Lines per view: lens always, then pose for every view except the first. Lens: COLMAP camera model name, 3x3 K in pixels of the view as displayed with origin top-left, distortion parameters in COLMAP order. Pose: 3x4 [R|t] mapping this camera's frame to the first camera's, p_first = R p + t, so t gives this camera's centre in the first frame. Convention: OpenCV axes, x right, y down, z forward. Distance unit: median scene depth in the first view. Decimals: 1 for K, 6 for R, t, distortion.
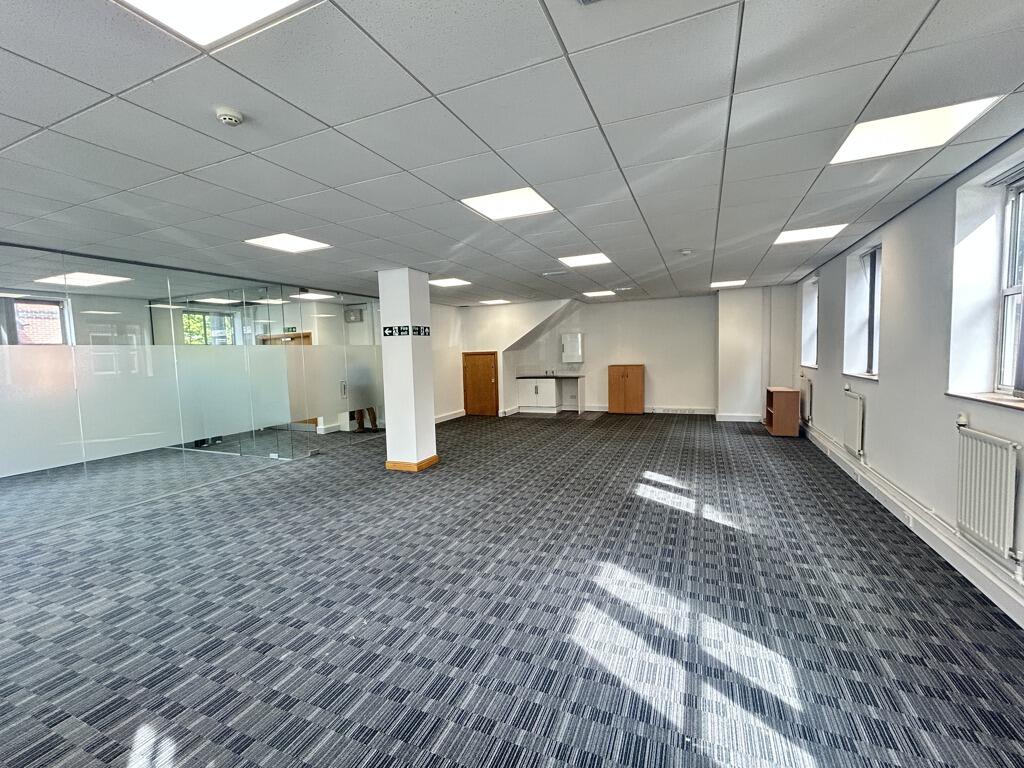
lens RADIAL K [[425.1, 0, 521.3], [0, 425.1, 381.1], [0, 0, 1]] dist [-0.000863, 0.000118]
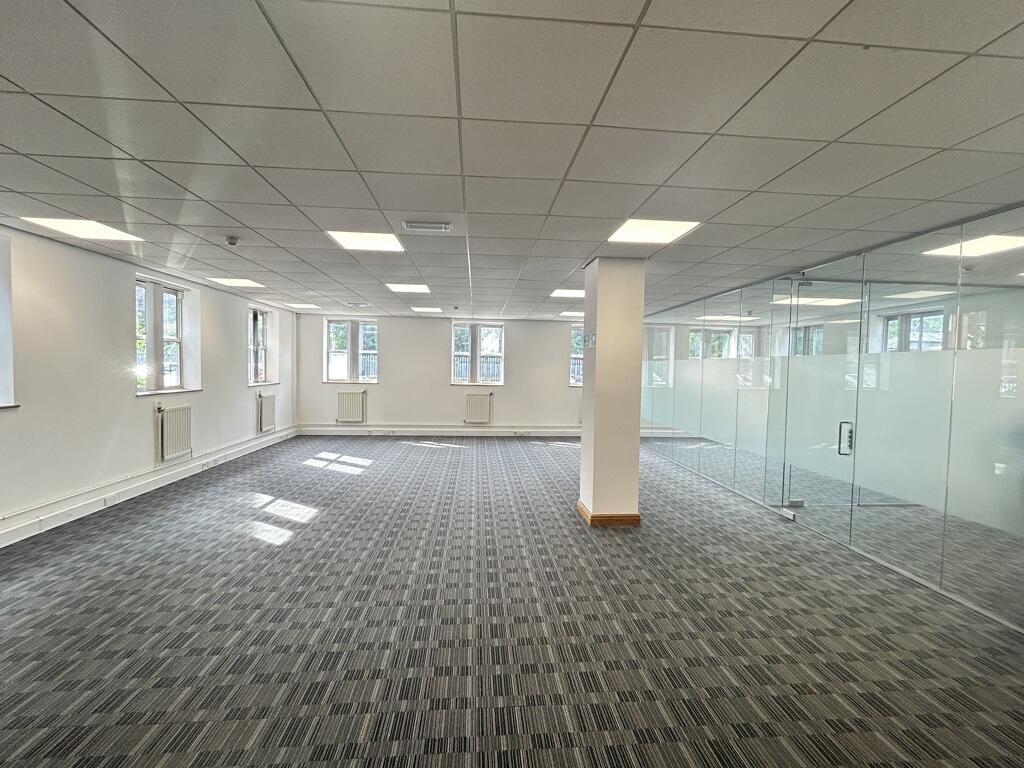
lens RADIAL K [[425.1, 0, 511.4], [0, 425.1, 384.8], [0, 0, 1]] dist [-0.000863, 0.000118]
pose [[-0.882434, 0.030410, -0.469453, 0.328851], [-0.024122, 0.993671, 0.109712, -0.152937], [0.469818, 0.108138, -0.876115, 2.064174]]
